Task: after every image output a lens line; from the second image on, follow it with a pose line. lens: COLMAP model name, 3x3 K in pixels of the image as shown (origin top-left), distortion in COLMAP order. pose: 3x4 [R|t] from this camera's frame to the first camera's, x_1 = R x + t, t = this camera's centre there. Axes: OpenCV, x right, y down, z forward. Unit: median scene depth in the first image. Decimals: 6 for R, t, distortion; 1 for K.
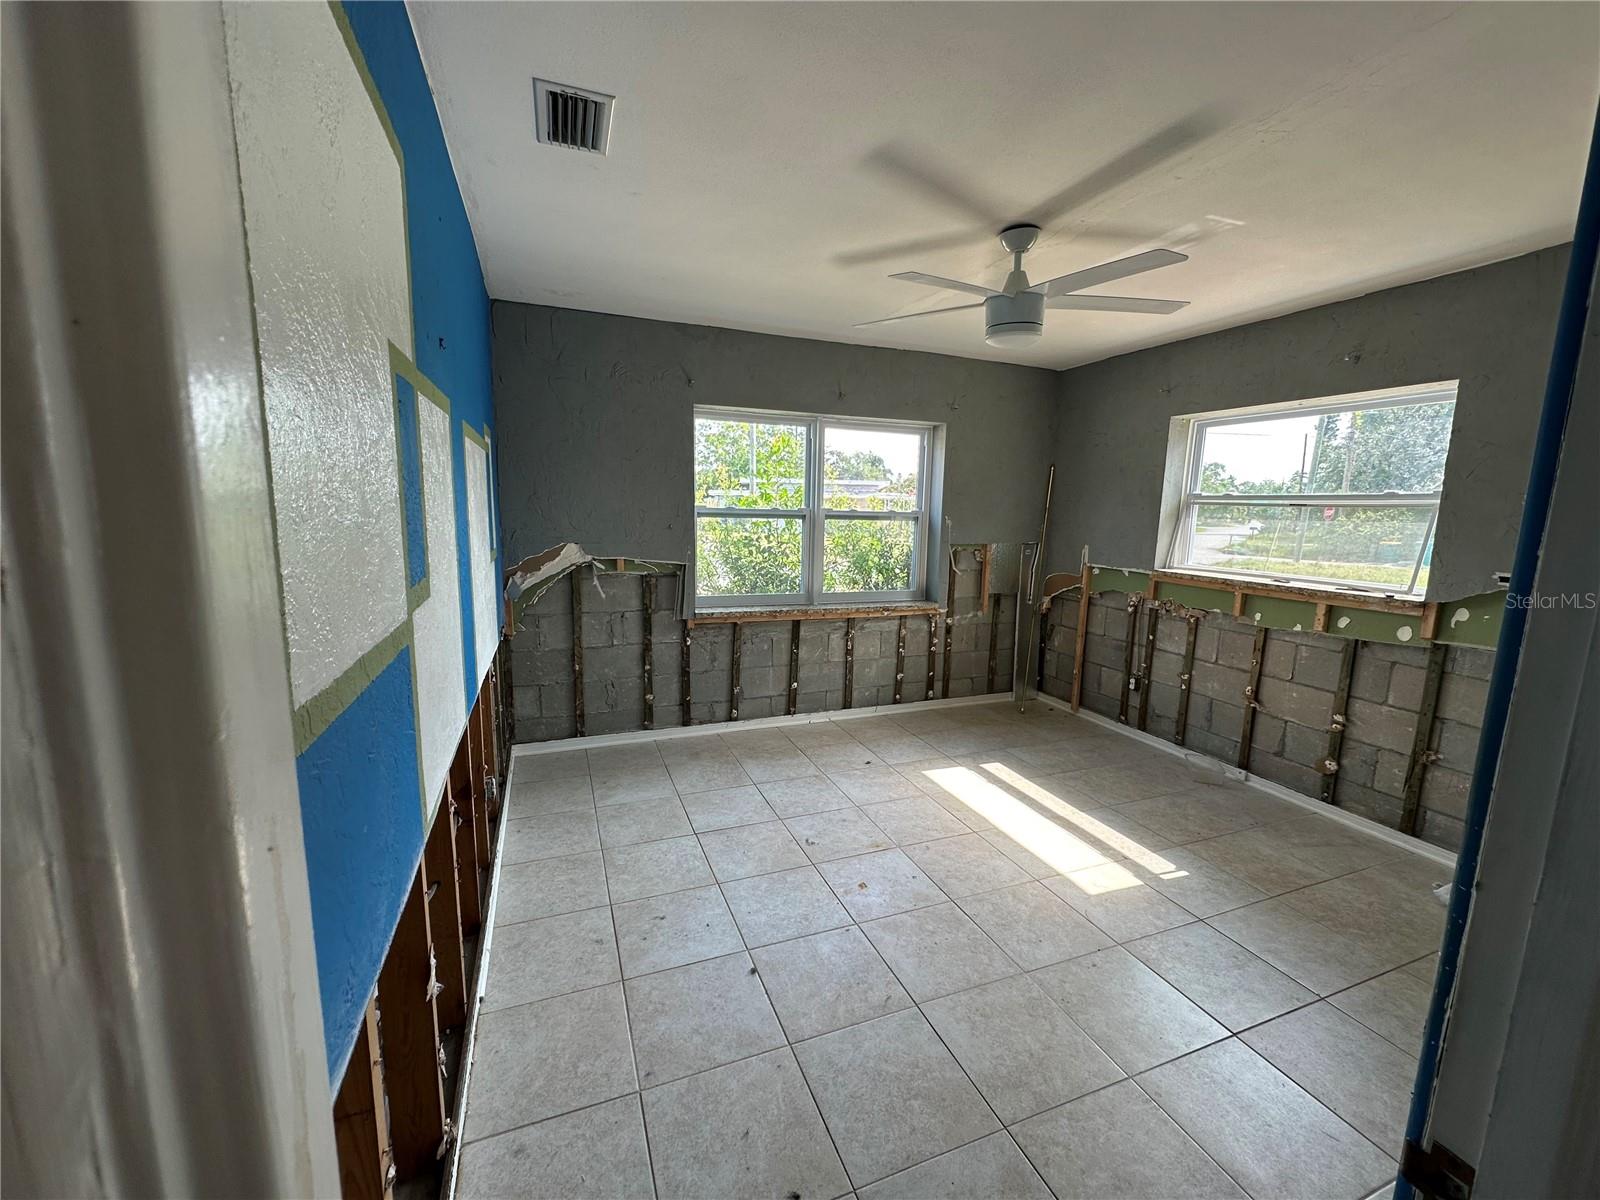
lens RADIAL K [[637.1, 0, 794.7], [0, 637.1, 599.5], [0, 0, 1]] dist [-0.001982, 0.000641]
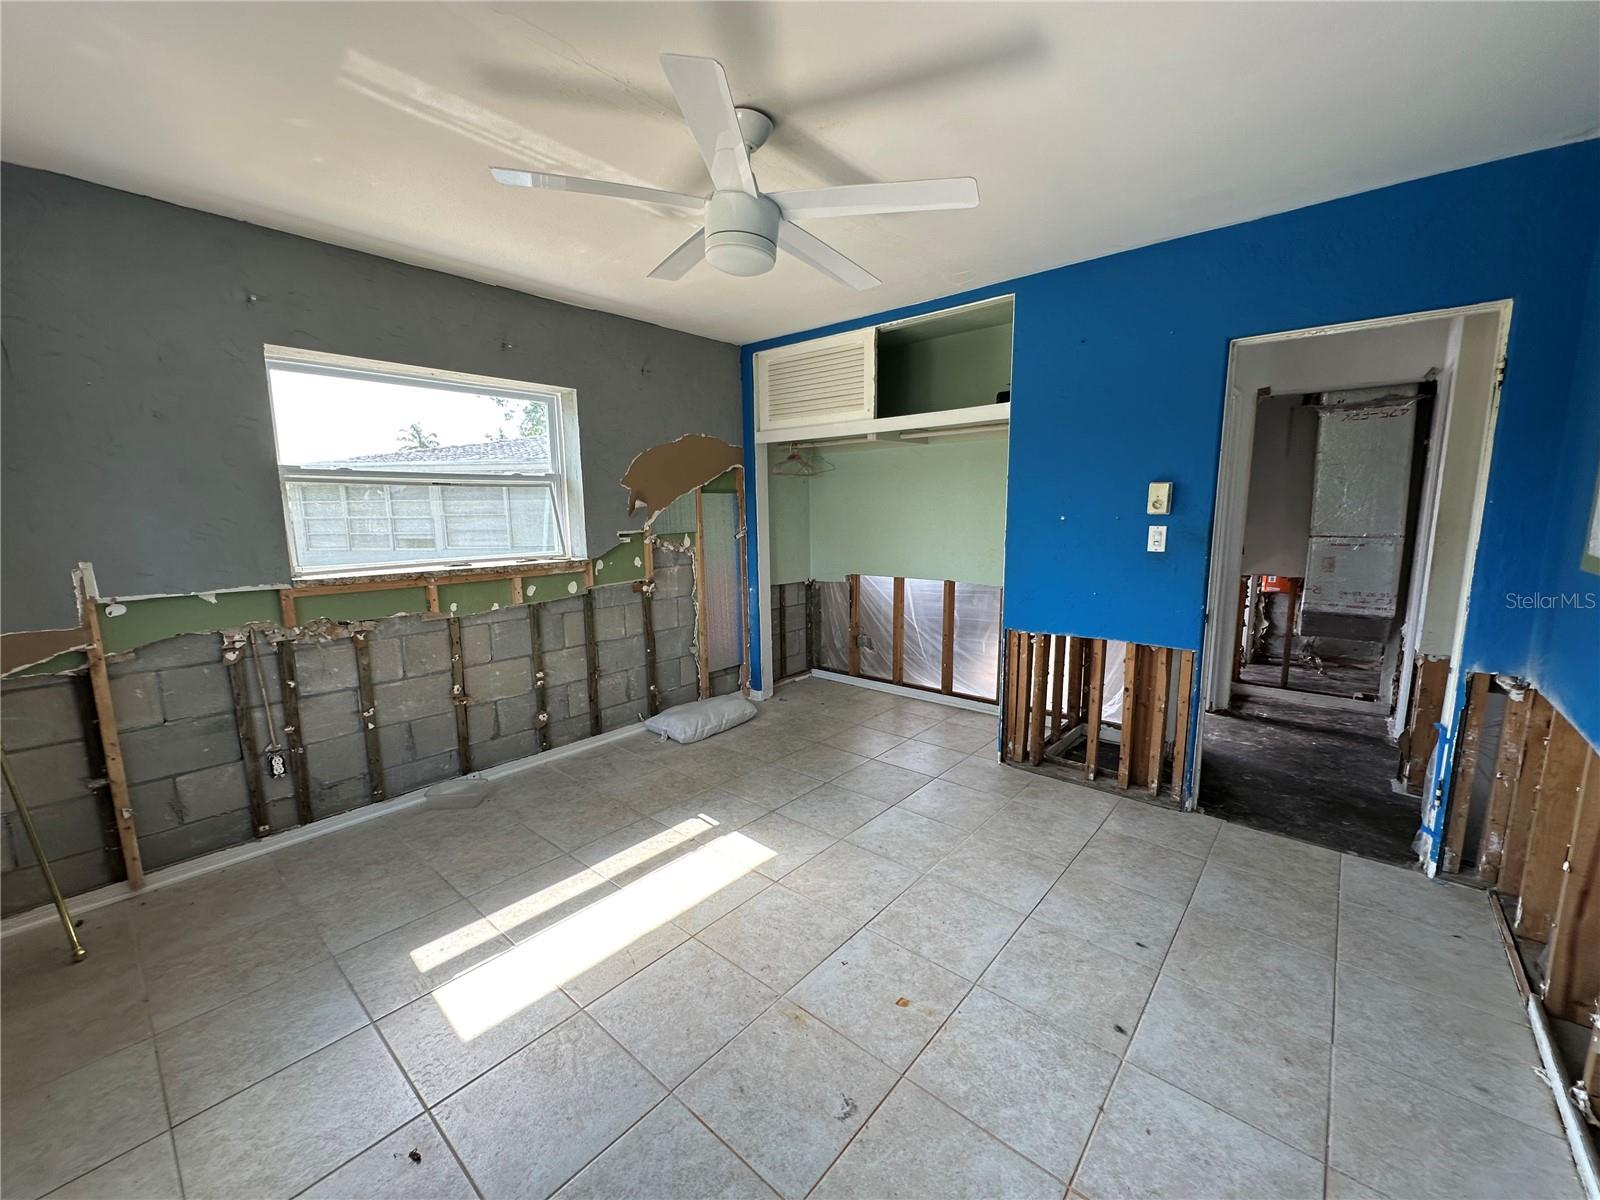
lens RADIAL K [[637.1, 0, 805.6], [0, 637.1, 599.6], [0, 0, 1]] dist [-0.001982, 0.000641]
pose [[-0.475361, -0.145536, 0.867670, -0.305663], [0.127550, 0.964403, 0.231641, -0.134035], [-0.870496, 0.220785, -0.439876, 0.992896]]
